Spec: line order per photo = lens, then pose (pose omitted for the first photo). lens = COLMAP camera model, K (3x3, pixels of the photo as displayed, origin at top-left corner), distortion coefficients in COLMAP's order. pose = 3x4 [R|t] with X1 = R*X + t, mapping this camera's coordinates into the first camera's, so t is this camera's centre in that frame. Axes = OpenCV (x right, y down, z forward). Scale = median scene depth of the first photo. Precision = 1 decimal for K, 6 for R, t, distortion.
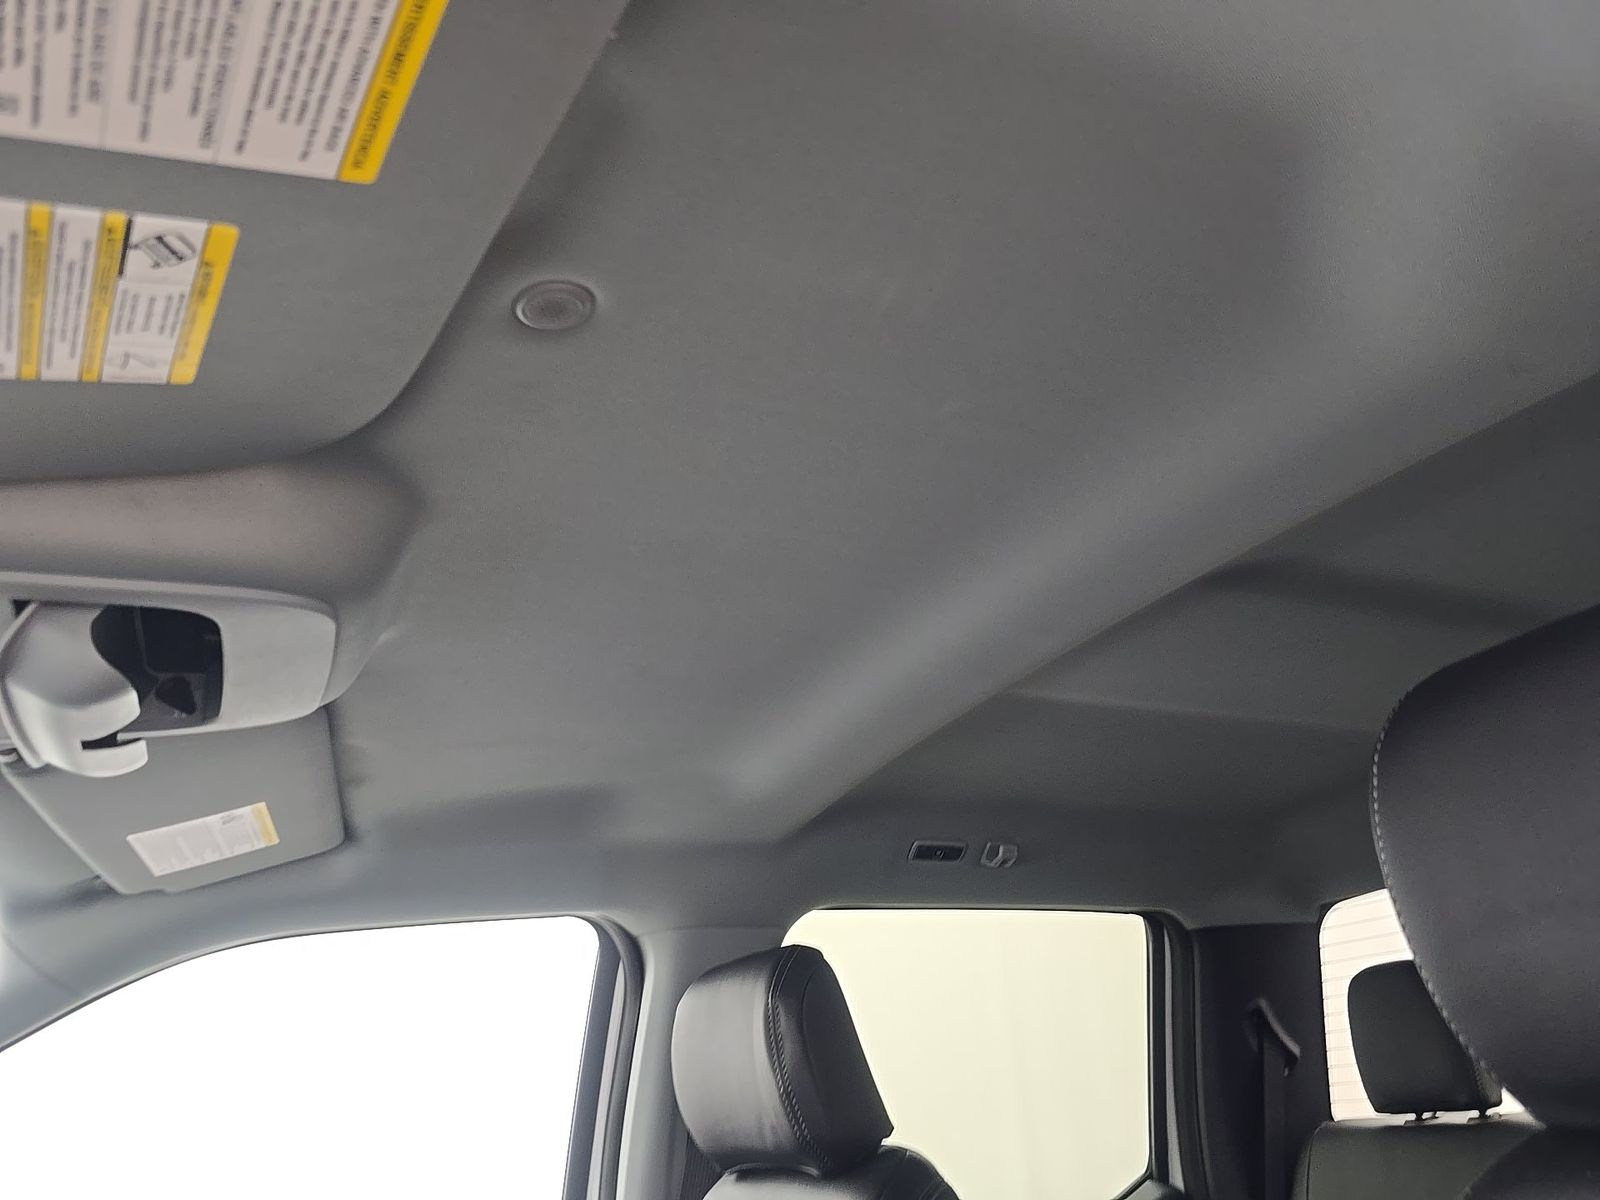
lens RADIAL K [[1069.7, 0, 802.0], [0, 1069.7, 610.3], [0, 0, 1]] dist [0.056432, -0.051701]
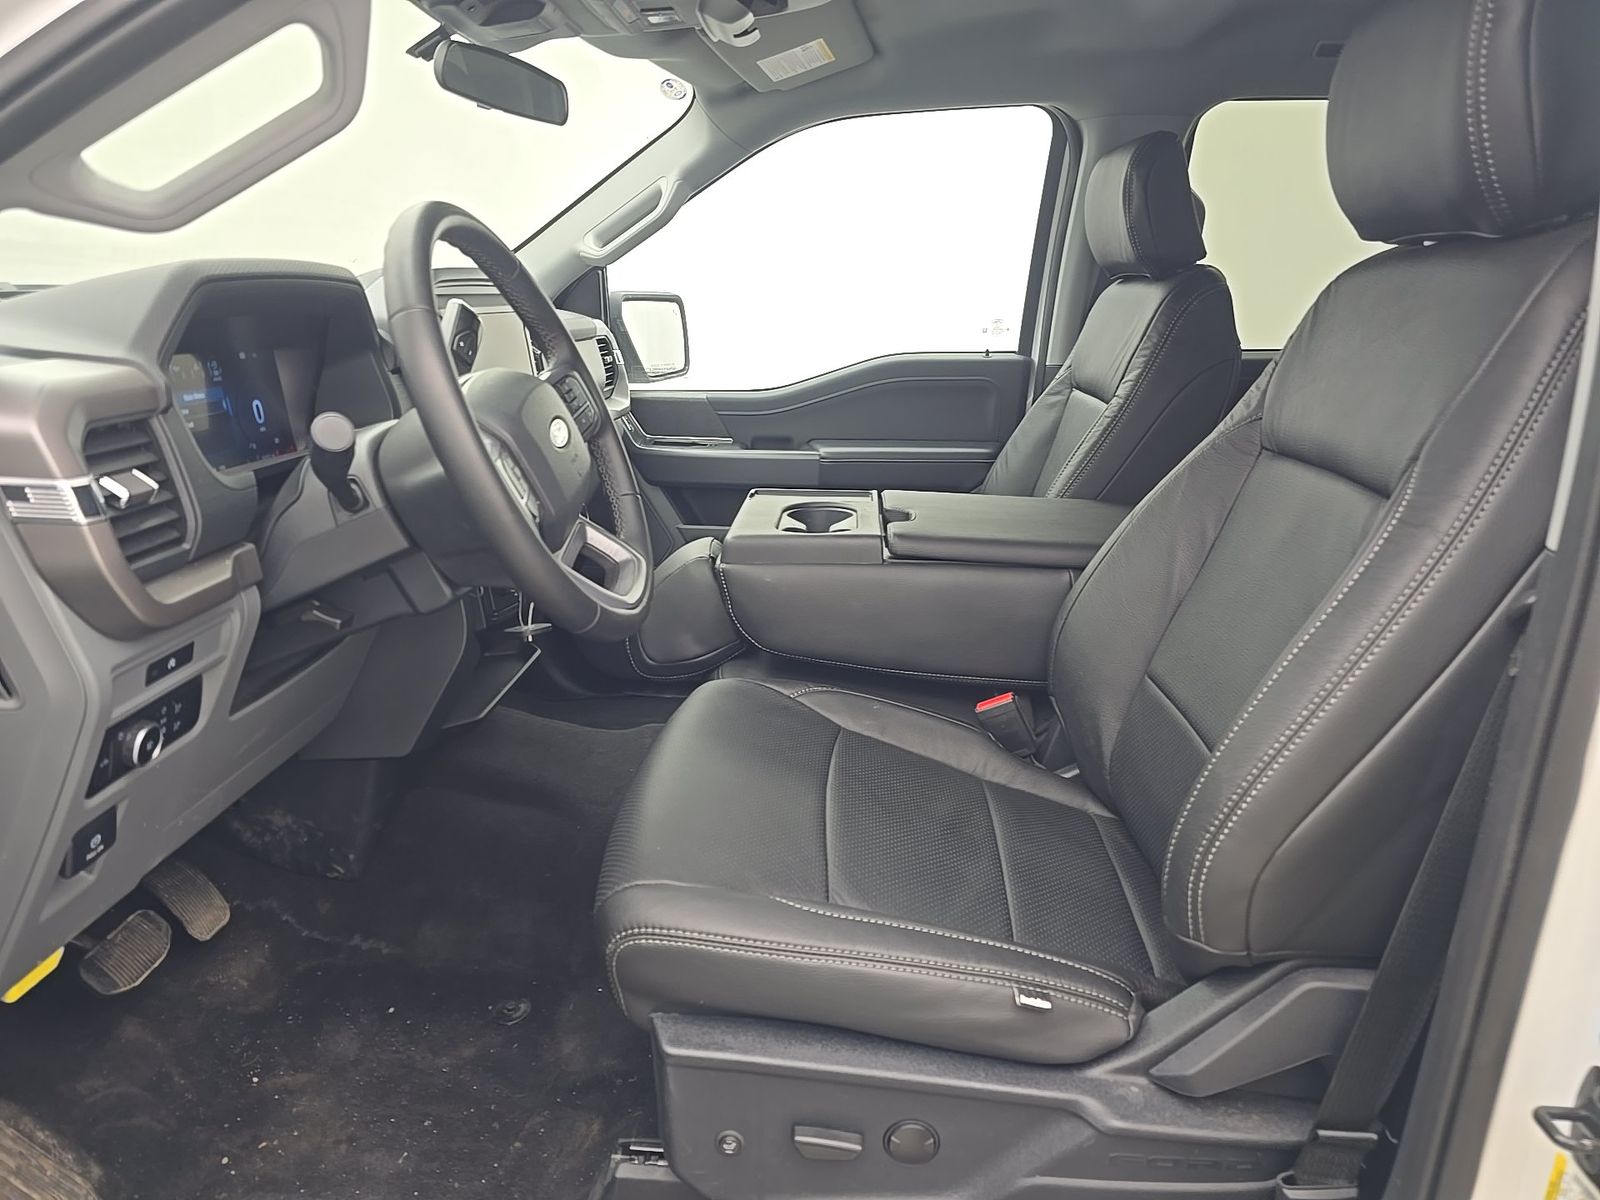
lens RADIAL K [[1069.7, 0, 802.0], [0, 1069.7, 610.3], [0, 0, 1]] dist [0.056432, -0.051701]
pose [[0.875575, 0.214721, -0.432739, 0.358288], [0.135540, 0.750614, 0.646690, -0.223811], [0.463677, -0.624879, 0.628116, -0.569059]]
